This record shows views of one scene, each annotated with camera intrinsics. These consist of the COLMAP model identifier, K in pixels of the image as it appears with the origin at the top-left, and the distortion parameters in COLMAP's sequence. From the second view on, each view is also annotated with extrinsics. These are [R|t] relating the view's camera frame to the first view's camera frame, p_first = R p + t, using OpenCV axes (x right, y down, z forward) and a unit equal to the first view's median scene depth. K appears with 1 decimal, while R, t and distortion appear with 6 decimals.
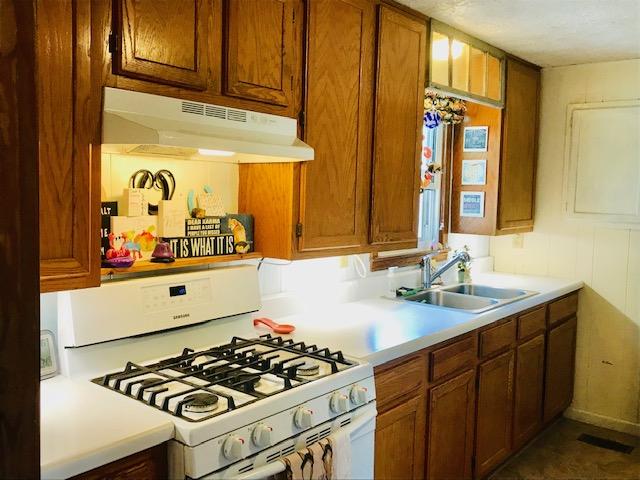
lens RADIAL K [[608.5, 0, 320.0], [0, 608.5, 240.0], [0, 0, 1]] dist [0.072367, -0.128352]
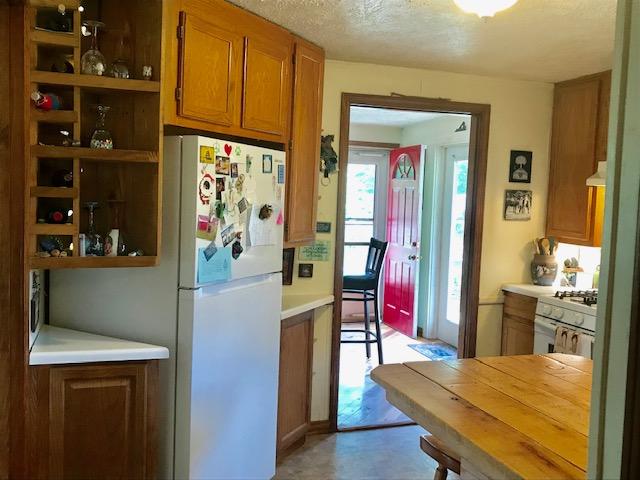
lens RADIAL K [[608.5, 0, 320.0], [0, 608.5, 240.0], [0, 0, 1]] dist [0.072367, -0.128352]
pose [[-0.533700, 0.019401, -0.845451, 1.714012], [-0.118321, 0.988190, 0.097368, -0.042615], [0.837356, 0.152000, -0.525101, 1.074954]]
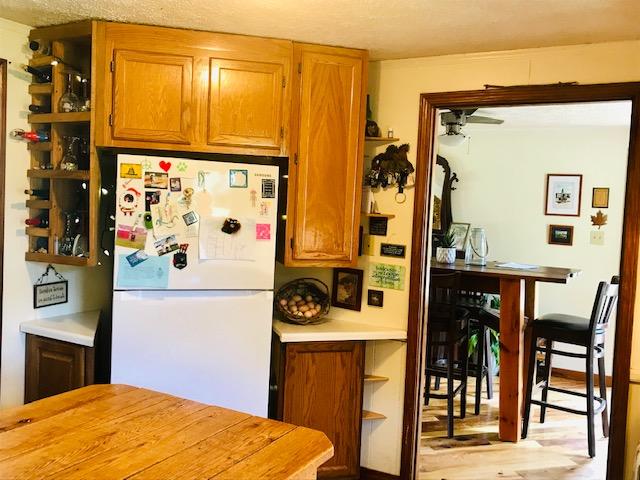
lens RADIAL K [[608.5, 0, 320.0], [0, 608.5, 240.0], [0, 0, 1]] dist [0.072367, -0.128352]
pose [[-0.980007, -0.055107, -0.191179, 0.699798], [-0.082087, 0.987274, 0.136208, -0.128554], [0.181240, 0.149178, -0.972059, 1.608157]]
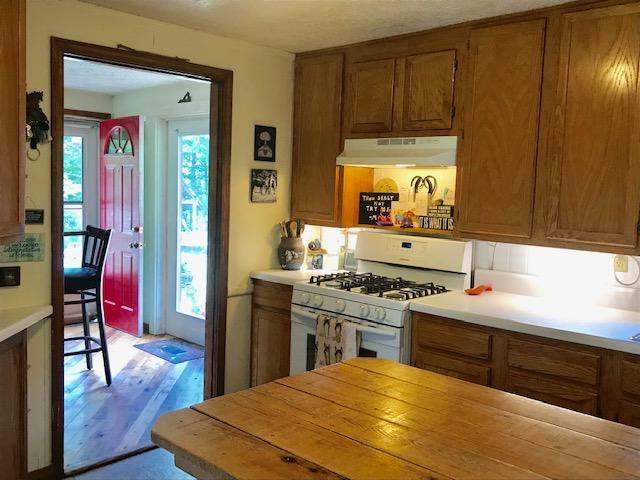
lens RADIAL K [[608.5, 0, 320.0], [0, 608.5, 240.0], [0, 0, 1]] dist [0.072367, -0.128352]
pose [[-0.078490, 0.063744, -0.994875, 1.492116], [-0.117779, 0.990372, 0.072747, -0.027472], [0.989933, 0.122885, -0.070227, 0.864505]]
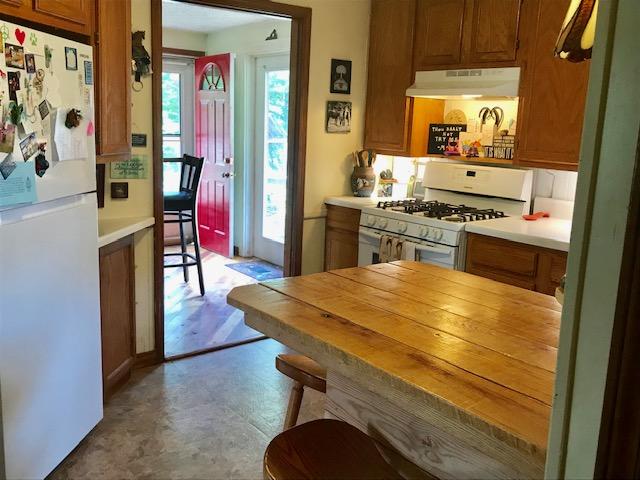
lens RADIAL K [[608.5, 0, 320.0], [0, 608.5, 240.0], [0, 0, 1]] dist [0.072367, -0.128352]
pose [[-0.227802, 0.152920, -0.961625, 1.646354], [-0.123866, 0.975016, 0.184392, -0.005106], [0.965797, 0.161117, -0.203169, 0.954917]]
